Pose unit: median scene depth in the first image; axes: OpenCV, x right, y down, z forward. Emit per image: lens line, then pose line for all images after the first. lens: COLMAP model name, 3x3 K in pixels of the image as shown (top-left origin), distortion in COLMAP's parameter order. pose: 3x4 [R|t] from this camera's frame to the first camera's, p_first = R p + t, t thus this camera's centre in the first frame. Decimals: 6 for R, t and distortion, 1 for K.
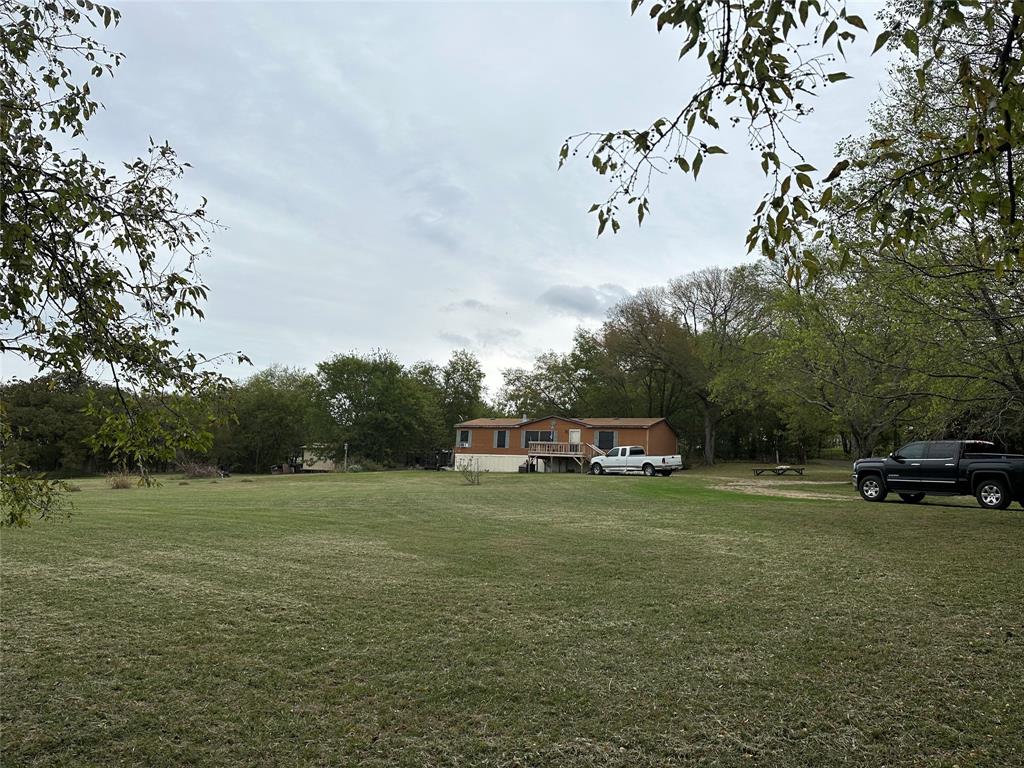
lens RADIAL K [[716.3, 0, 516.6], [0, 716.3, 380.2], [0, 0, 1]] dist [0.088493, -0.045183]
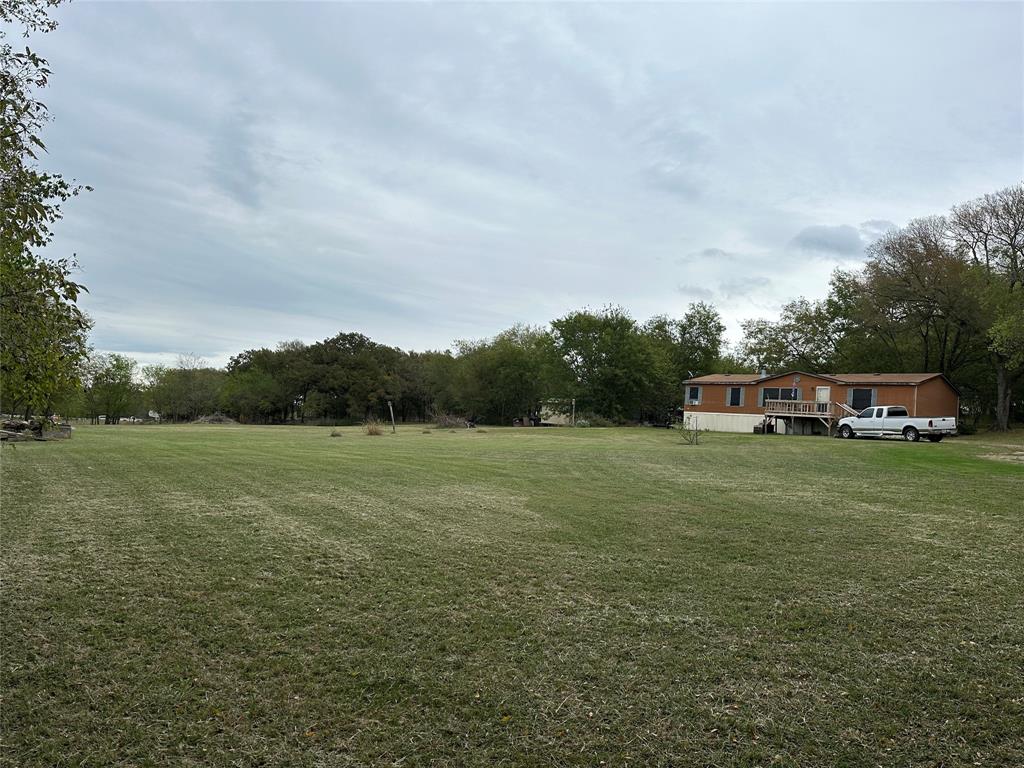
lens RADIAL K [[716.3, 0, 507.0], [0, 716.3, 349.4], [0, 0, 1]] dist [0.088493, -0.045183]
pose [[0.936521, -0.014380, -0.350316, 0.022872], [0.020302, 0.999706, 0.013236, 0.002374], [0.350022, -0.019508, 0.936538, 0.017732]]
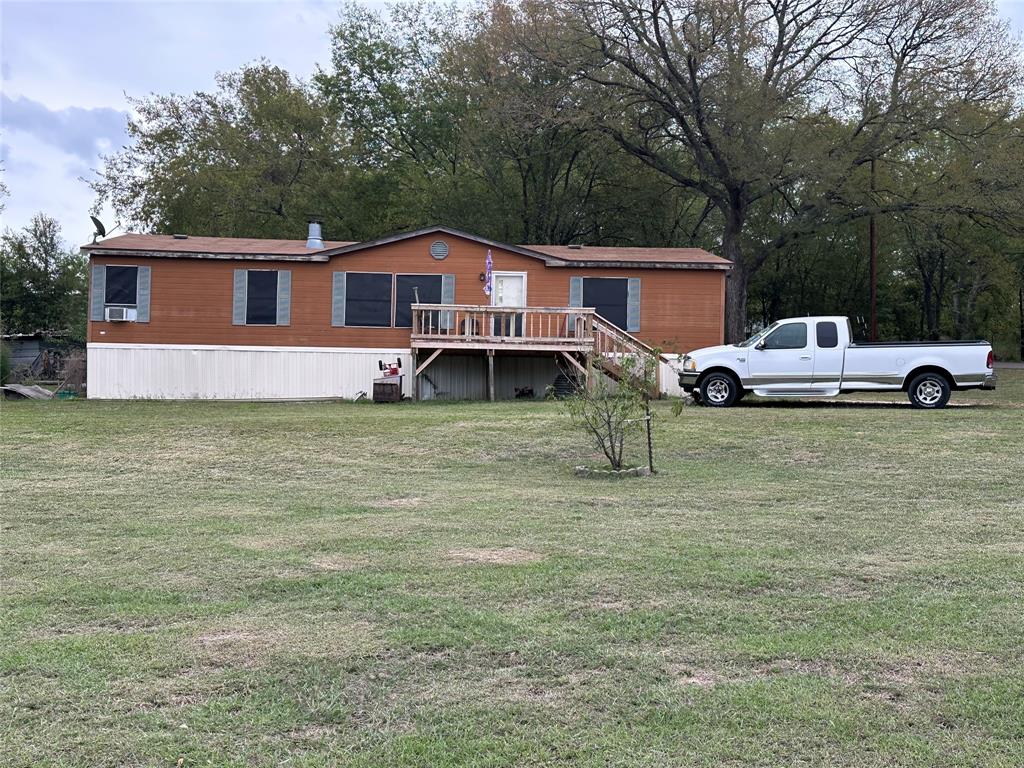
lens RADIAL K [[1209.9, 0, 513.3], [0, 1209.9, 380.5], [0, 0, 1]] dist [0.007258, 0.000000]
pose [[0.876804, -0.013070, 0.480670, -0.135083], [-0.049682, 0.991818, 0.117594, 0.037176], [-0.478275, -0.126988, 0.868981, 0.346812]]
